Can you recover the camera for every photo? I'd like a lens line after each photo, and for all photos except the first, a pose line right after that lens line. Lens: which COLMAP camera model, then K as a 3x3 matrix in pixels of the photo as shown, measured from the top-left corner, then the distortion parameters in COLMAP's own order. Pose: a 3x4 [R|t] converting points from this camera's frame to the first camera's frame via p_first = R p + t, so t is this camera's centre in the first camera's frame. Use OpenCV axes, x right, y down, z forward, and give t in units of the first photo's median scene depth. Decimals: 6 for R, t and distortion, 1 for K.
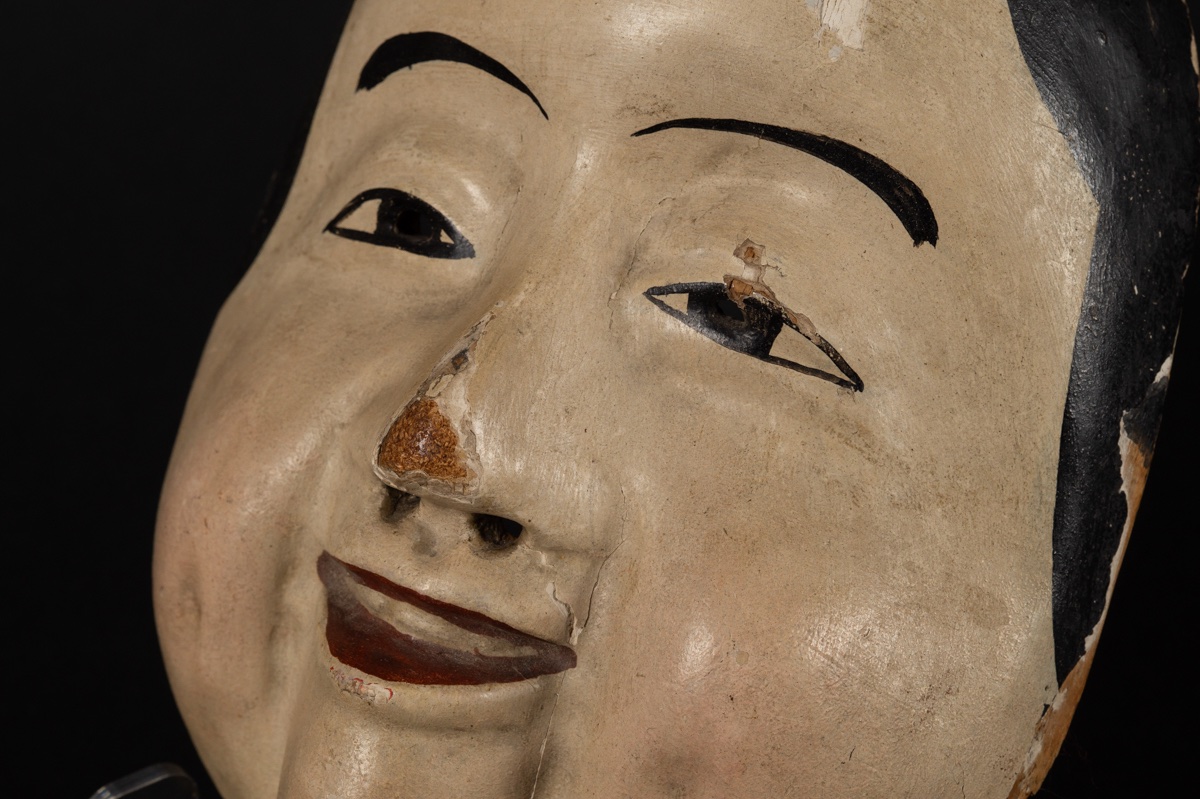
lens RADIAL K [[3084.1, 0, 600.0], [0, 3084.1, 399.5], [0, 0, 1]] dist [-0.003338, -0.735374]
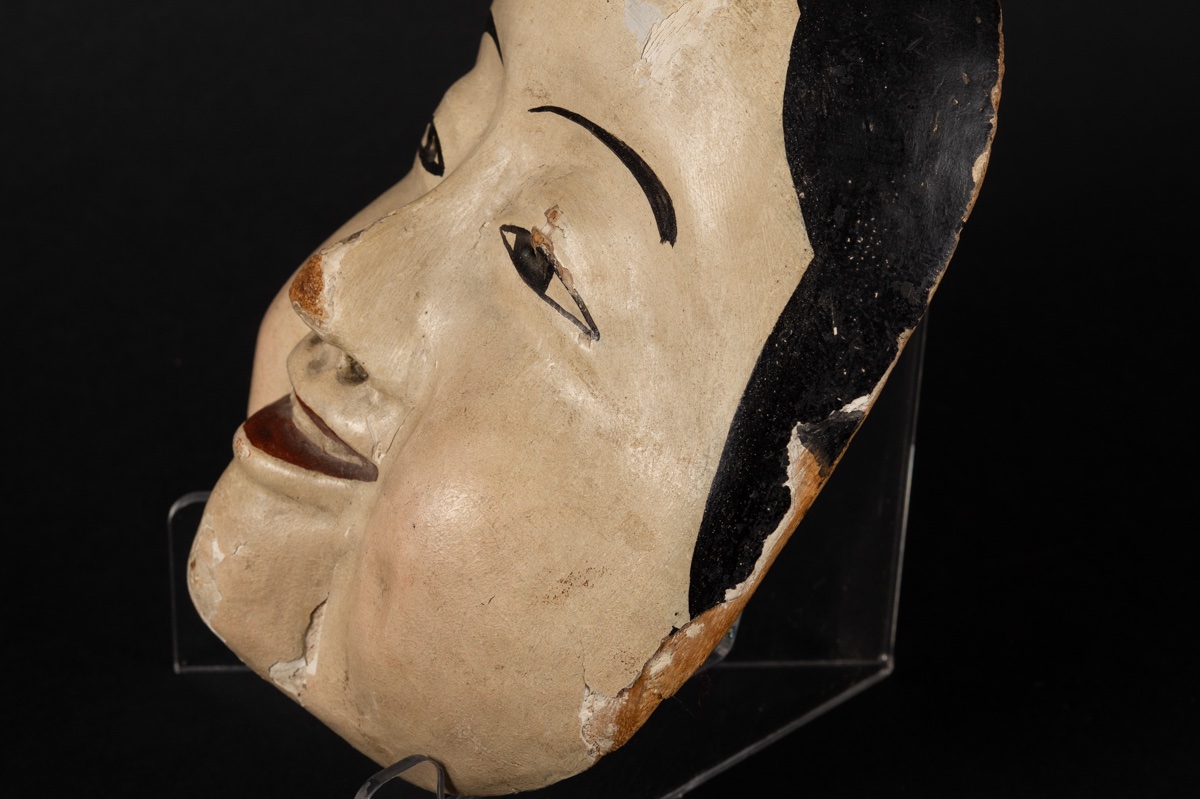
lens RADIAL K [[2968.6, 0, 600.0], [0, 2968.6, 399.5], [0, 0, 1]] dist [-0.006293, -0.317463]
pose [[0.808847, 0.284898, -0.514393, 0.726100], [-0.292157, 0.953884, 0.068915, -0.064650], [0.510305, 0.094542, 0.854781, -0.056822]]
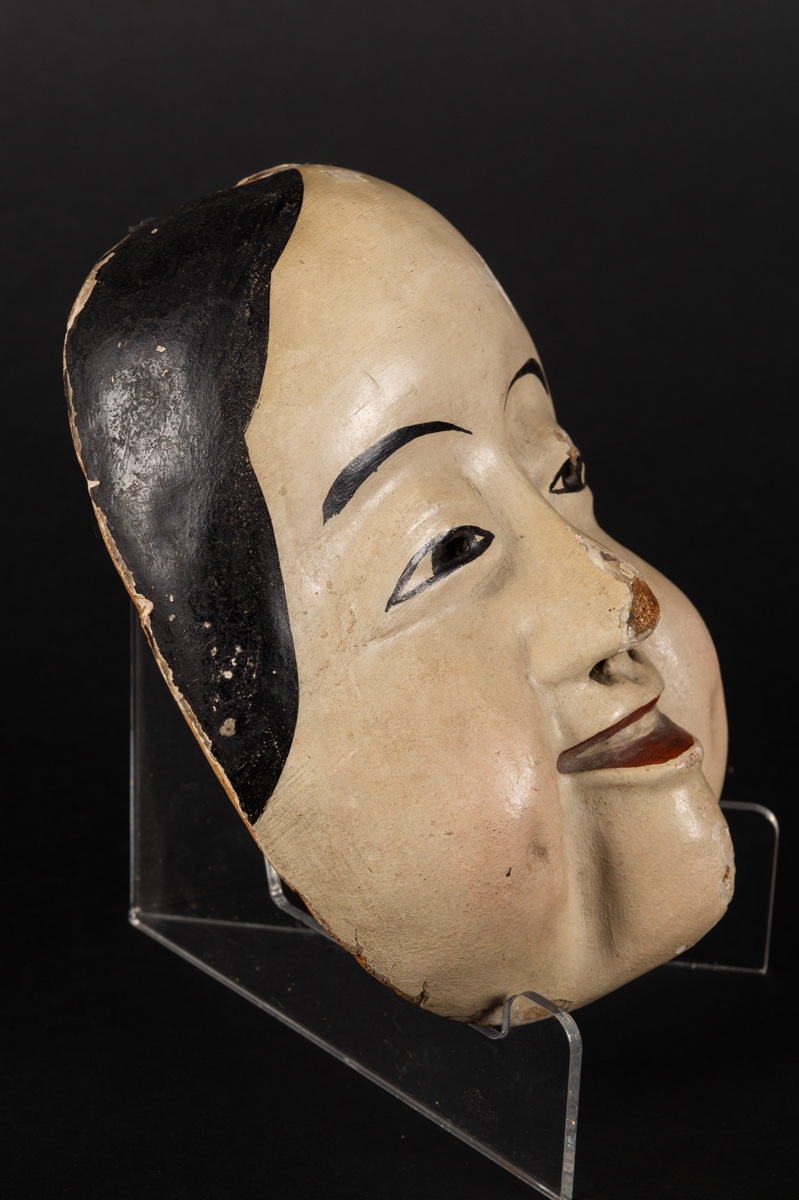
lens RADIAL K [[2968.6, 0, 399.5], [0, 2968.6, 600.0], [0, 0, 1]] dist [-0.006293, -0.317463]
pose [[-0.018206, -0.407885, 0.912852, -1.402635], [0.454928, 0.809640, 0.370841, -0.591468], [-0.890342, 0.422033, 0.170818, 0.835372]]
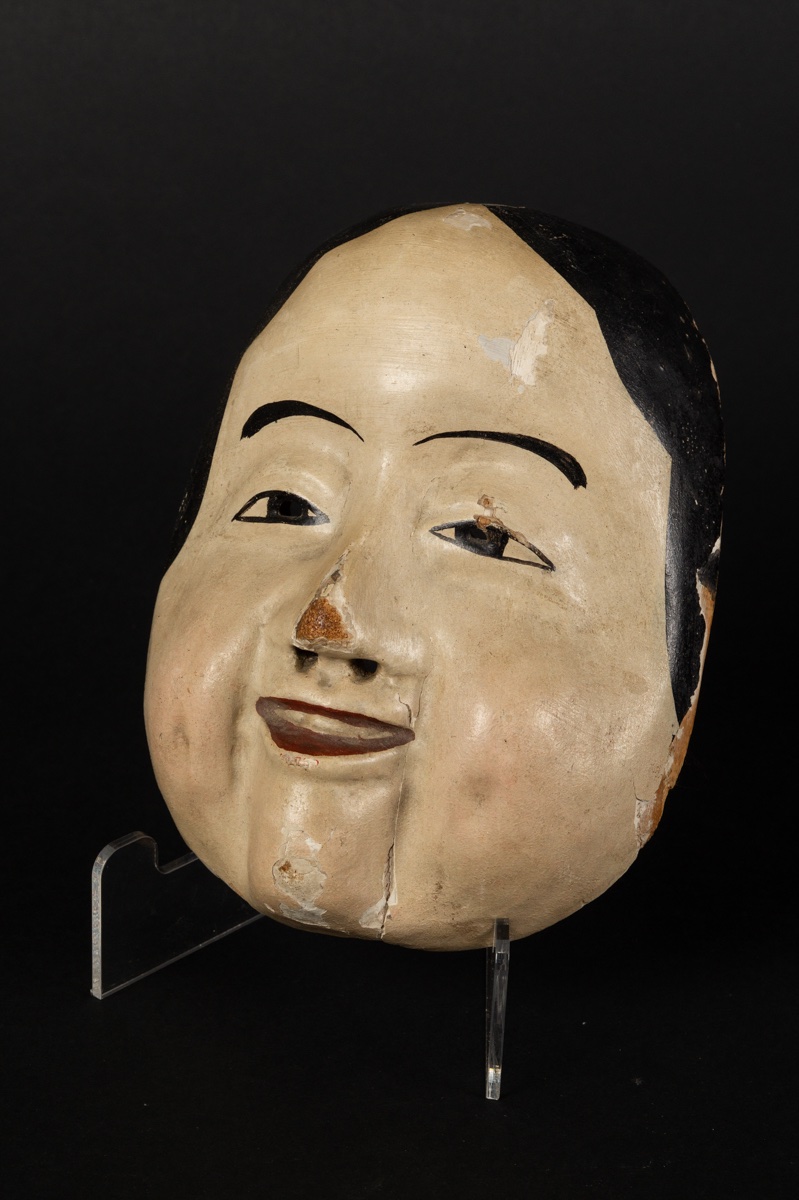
lens RADIAL K [[3294.2, 0, 399.8], [0, 3294.2, 571.1], [0, 0, 1]] dist [-0.028500, 0.065893]
pose [[0.990901, -0.102483, 0.087249, -0.175076], [0.108048, 0.992233, -0.061637, 0.107021], [-0.080255, 0.070503, 0.994278, -0.925408]]
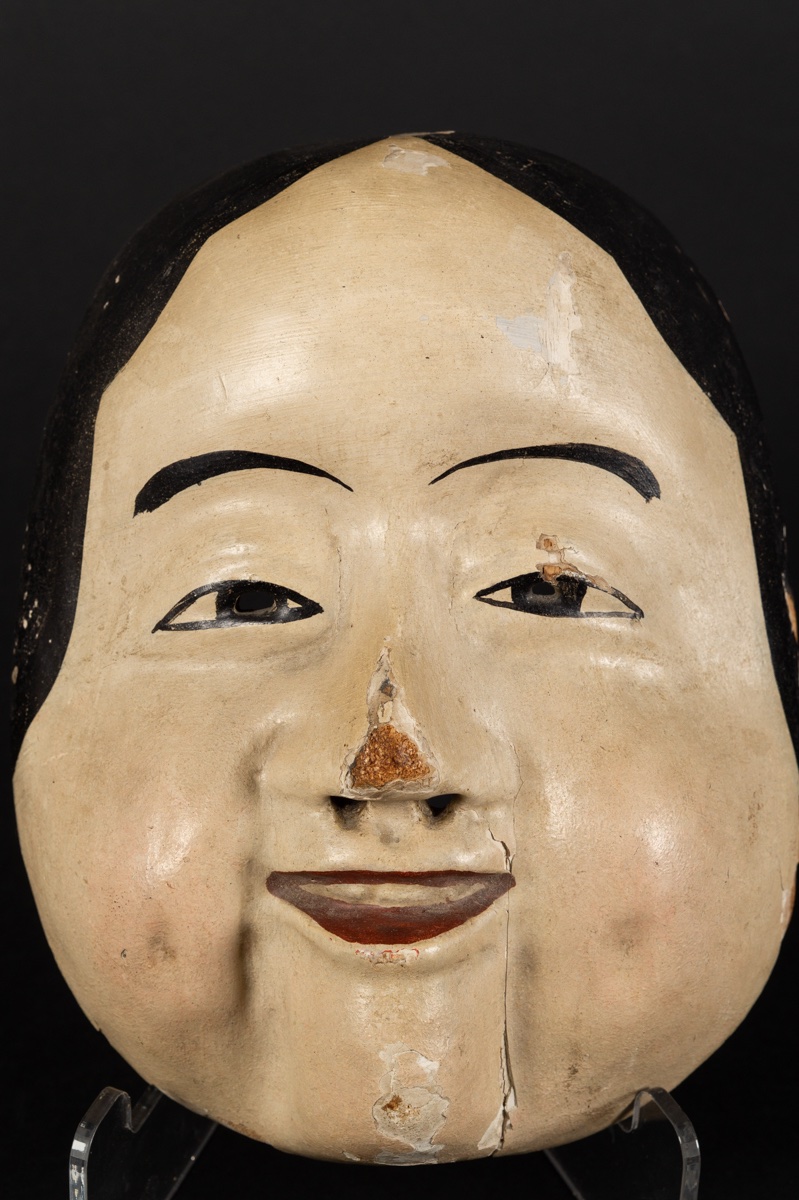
lens RADIAL K [[2968.6, 0, 399.5], [0, 2968.6, 600.0], [0, 0, 1]] dist [-0.006293, -0.317463]
pose [[0.855585, -0.301227, 0.420994, -0.543840], [0.296060, 0.951864, 0.079391, -0.142919], [-0.424644, 0.056714, 0.903582, -0.121477]]
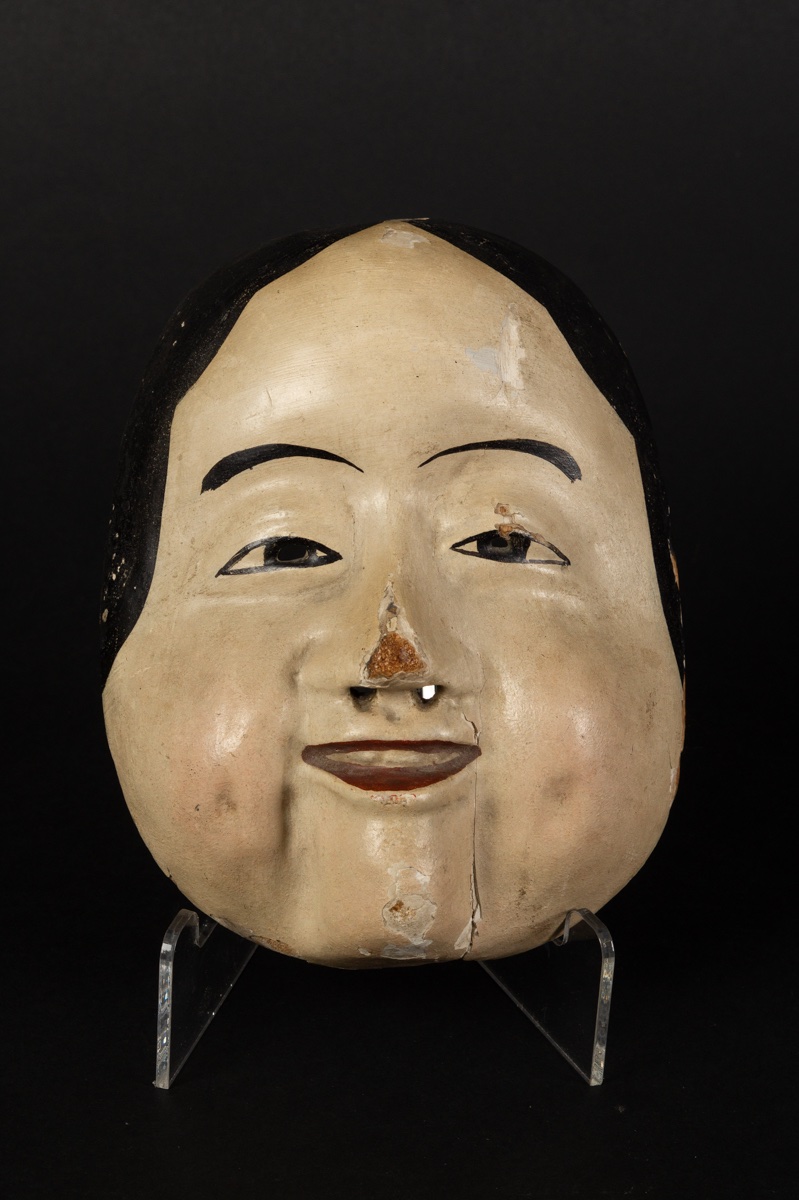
lens RADIAL K [[3294.2, 0, 399.8], [0, 3294.2, 571.1], [0, 0, 1]] dist [-0.028500, 0.065893]
pose [[0.828128, -0.277311, 0.487137, -0.965350], [0.295691, 0.954418, 0.040648, -0.109854], [-0.476204, 0.110381, 0.872379, -0.683417]]
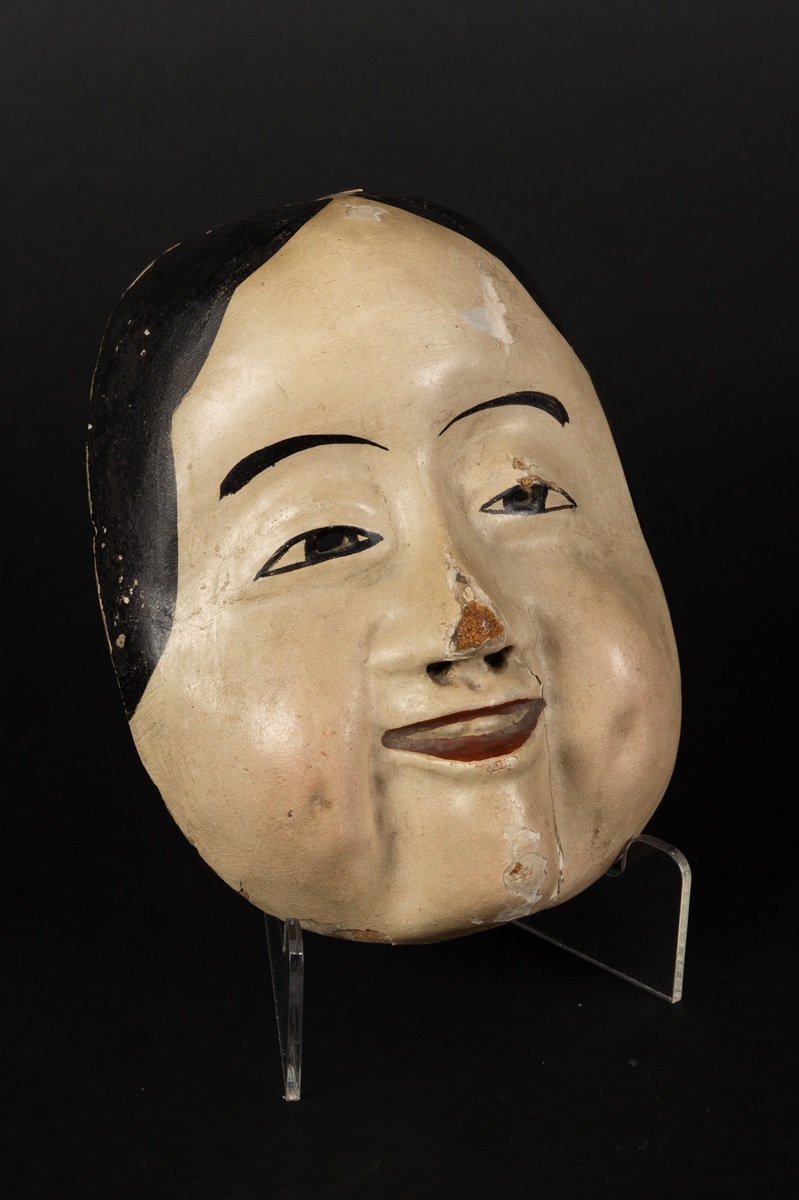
lens RADIAL K [[3294.2, 0, 399.8], [0, 3294.2, 571.1], [0, 0, 1]] dist [-0.028500, 0.065893]
pose [[0.565321, -0.418074, 0.711074, -1.423430], [0.423085, 0.886976, 0.185131, -0.386028], [-0.708104, 0.196186, 0.678307, -0.286410]]
